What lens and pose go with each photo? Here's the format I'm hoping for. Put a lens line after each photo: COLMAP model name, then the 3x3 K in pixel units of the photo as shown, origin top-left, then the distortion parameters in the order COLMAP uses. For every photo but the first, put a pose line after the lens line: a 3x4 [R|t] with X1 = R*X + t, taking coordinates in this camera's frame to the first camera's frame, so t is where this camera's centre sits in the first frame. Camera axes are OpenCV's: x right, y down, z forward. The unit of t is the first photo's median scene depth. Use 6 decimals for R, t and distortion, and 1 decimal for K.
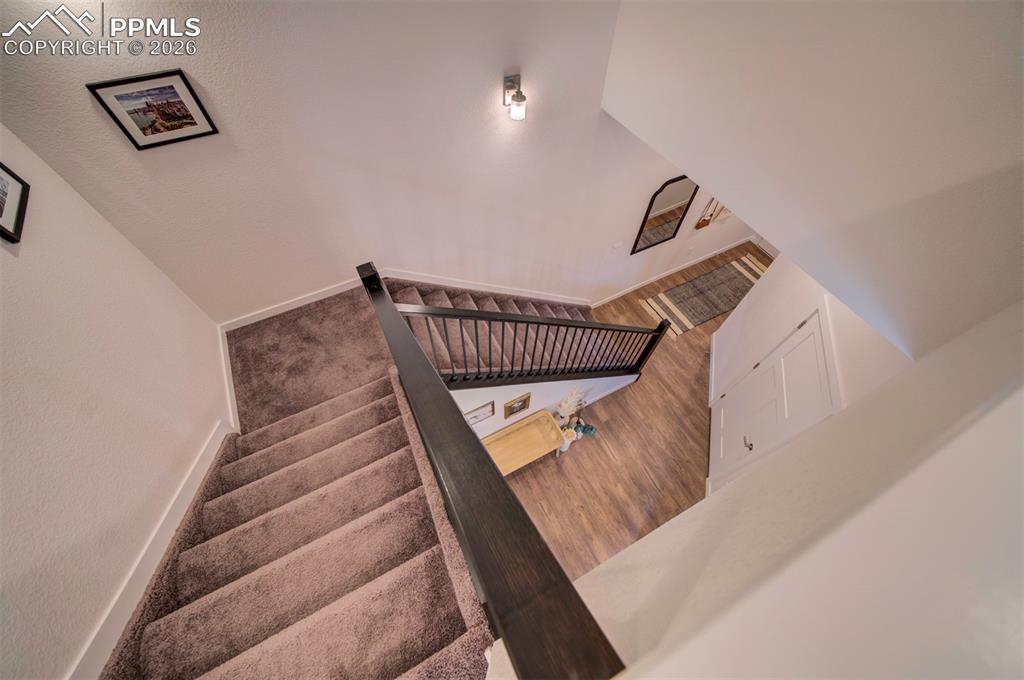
lens RADIAL K [[404.0, 0, 511.3], [0, 404.0, 343.5], [0, 0, 1]] dist [-0.002632, 0.000064]
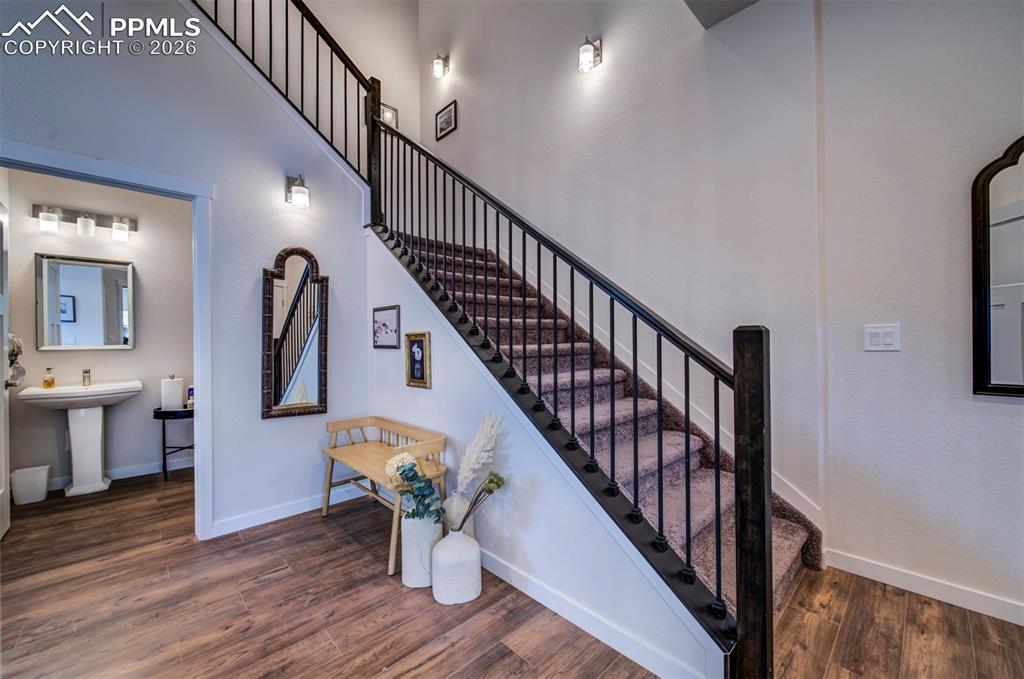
lens RADIAL K [[404.0, 0, 511.3], [0, 404.0, 343.0], [0, 0, 1]] dist [-0.002632, 0.000064]
pose [[0.271072, -0.007228, -0.962532, 0.593368], [-0.791143, 0.567919, -0.227070, 0.141490], [0.548282, 0.823053, 0.148229, 0.843420]]
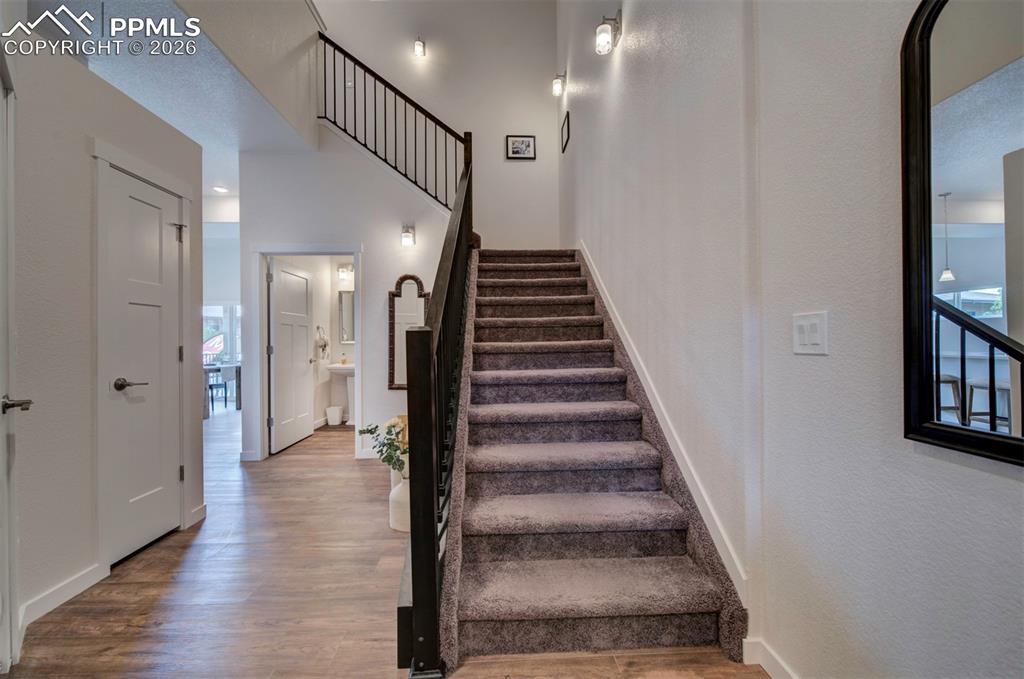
lens RADIAL K [[404.0, 0, 511.3], [0, 404.0, 343.0], [0, 0, 1]] dist [-0.002632, 0.000064]
pose [[-0.432973, 0.001115, -0.901406, 0.617311], [-0.743129, 0.565551, 0.357648, -0.207939], [0.510189, 0.824713, -0.244040, 1.082660]]
